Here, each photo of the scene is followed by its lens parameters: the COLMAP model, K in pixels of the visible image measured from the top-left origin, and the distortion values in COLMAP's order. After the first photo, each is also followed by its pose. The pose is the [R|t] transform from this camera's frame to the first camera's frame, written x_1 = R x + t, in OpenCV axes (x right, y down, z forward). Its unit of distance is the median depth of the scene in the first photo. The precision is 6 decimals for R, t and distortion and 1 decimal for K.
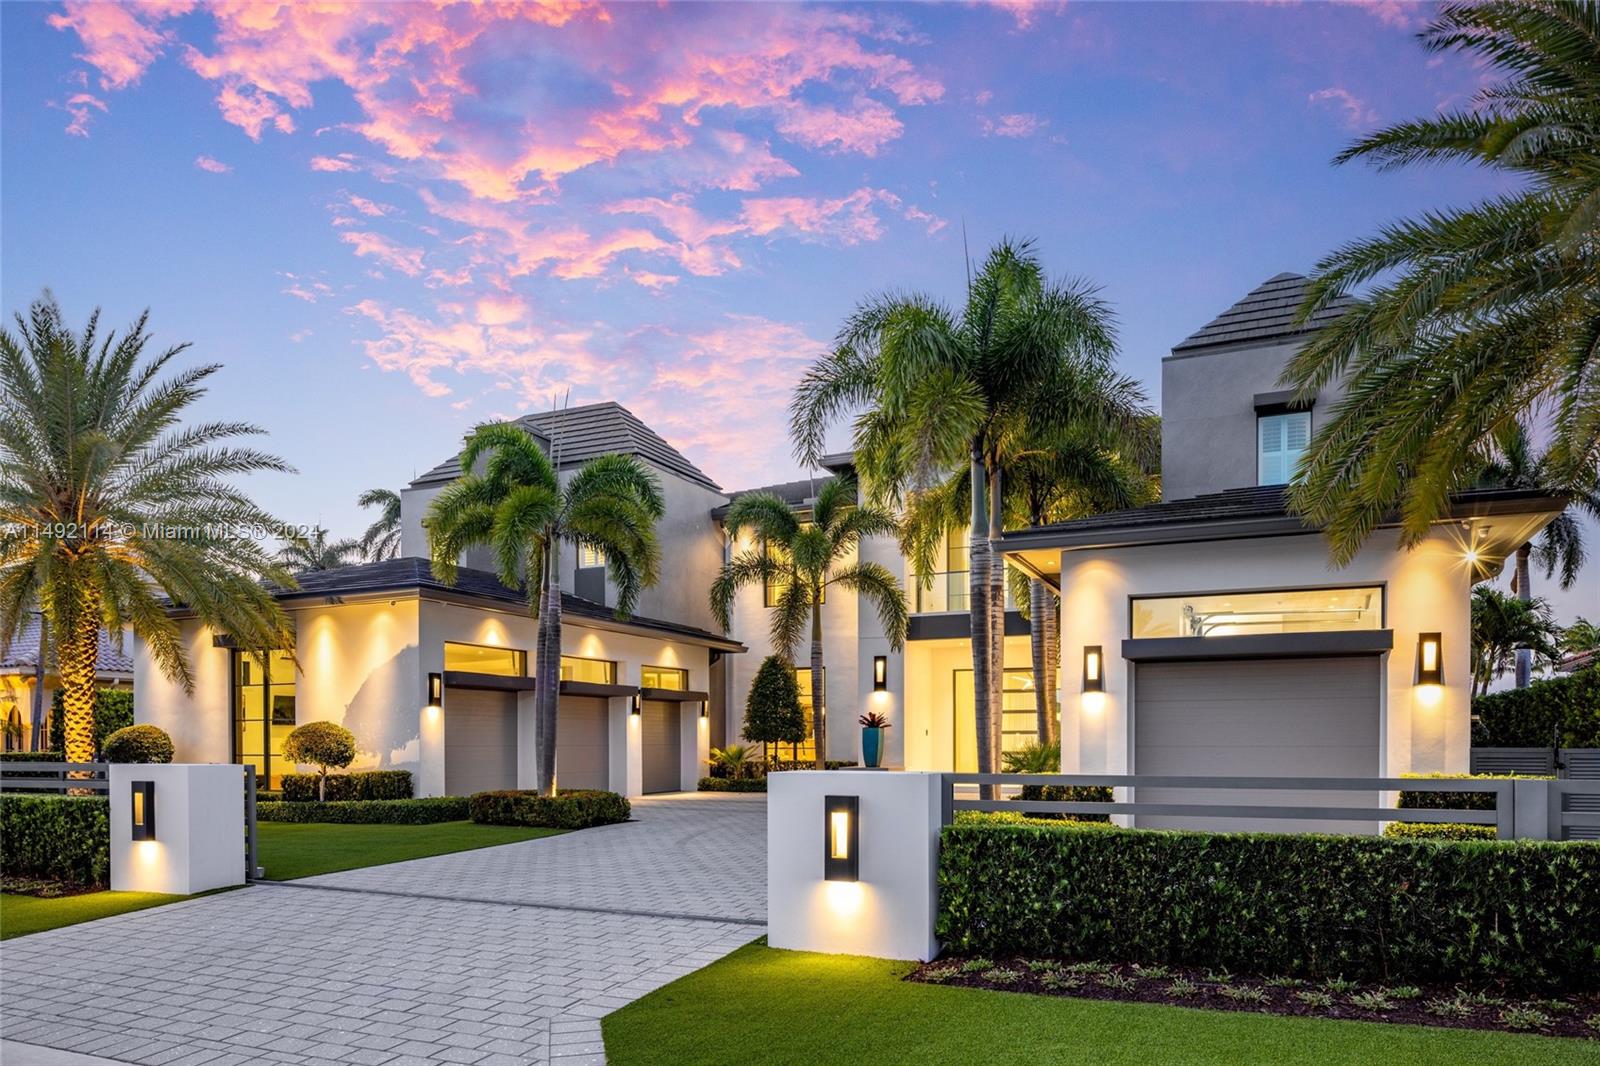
lens RADIAL K [[1083.9, 0, 800.2], [0, 1083.9, 532.5], [0, 0, 1]] dist [-0.006757, -0.000595]
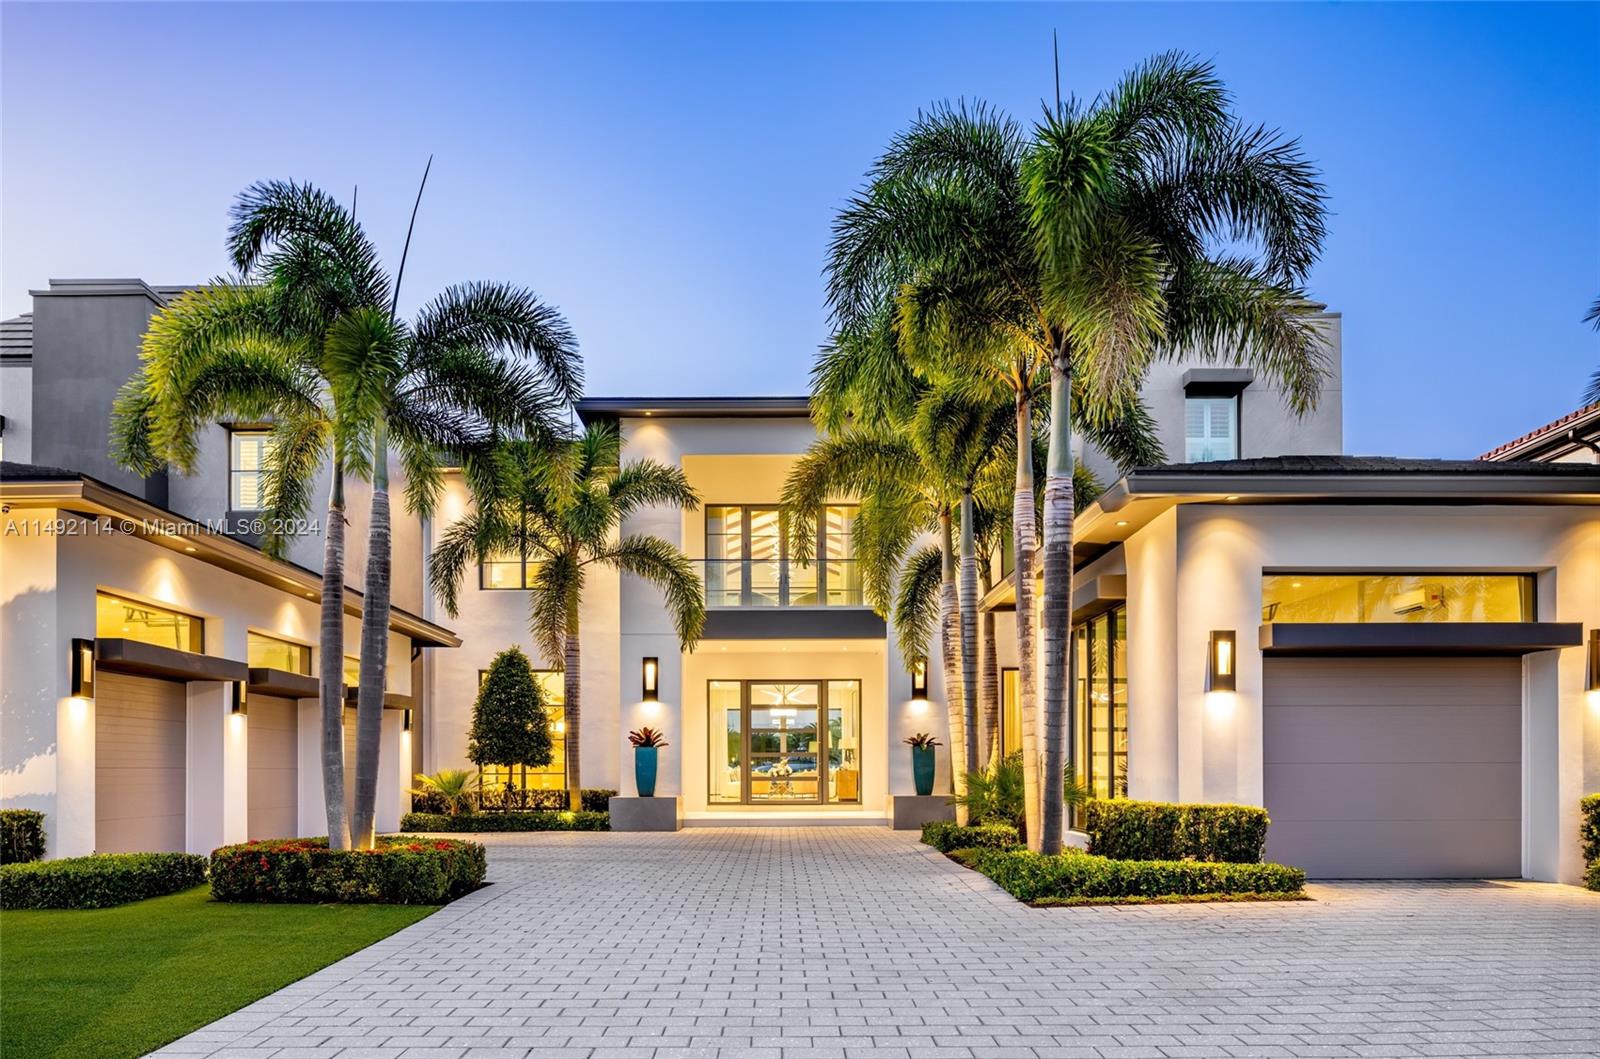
lens RADIAL K [[1112.6, 0, 799.1], [0, 1112.6, 592.7], [0, 0, 1]] dist [-0.004122, 0.000670]
pose [[0.908103, 0.065037, 0.413664, -0.239414], [-0.077712, 0.996879, 0.013867, 0.068179], [-0.411472, -0.044740, 0.910324, 0.314408]]
